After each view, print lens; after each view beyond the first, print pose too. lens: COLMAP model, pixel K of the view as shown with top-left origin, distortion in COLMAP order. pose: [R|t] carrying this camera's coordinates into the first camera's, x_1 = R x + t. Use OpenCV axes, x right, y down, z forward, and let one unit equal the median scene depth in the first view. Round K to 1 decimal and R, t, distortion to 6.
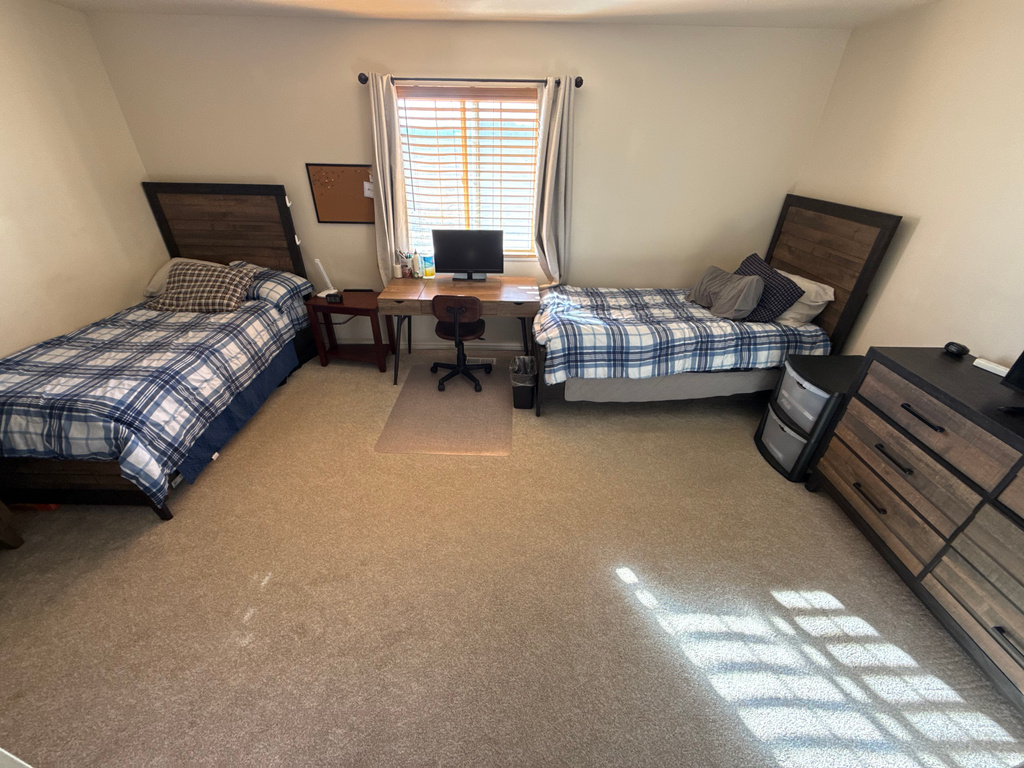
lens RADIAL K [[406.3, 0, 504.7], [0, 406.3, 383.3], [0, 0, 1]] dist [-0.004121, -0.000398]
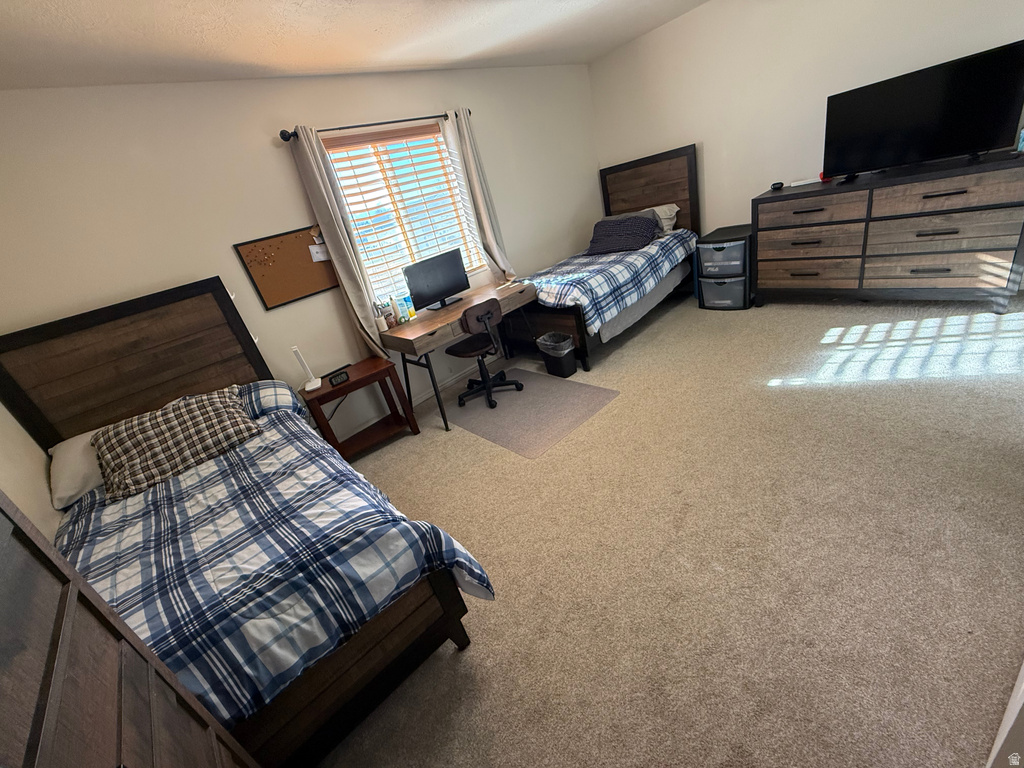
lens RADIAL K [[406.3, 0, 502.4], [0, 406.3, 390.6], [0, 0, 1]] dist [-0.004121, -0.000398]
pose [[0.711729, -0.466175, 0.525474, -0.775906], [0.553021, 0.833108, -0.009948, 0.007770], [-0.433139, 0.297679, 0.850751, 0.187639]]
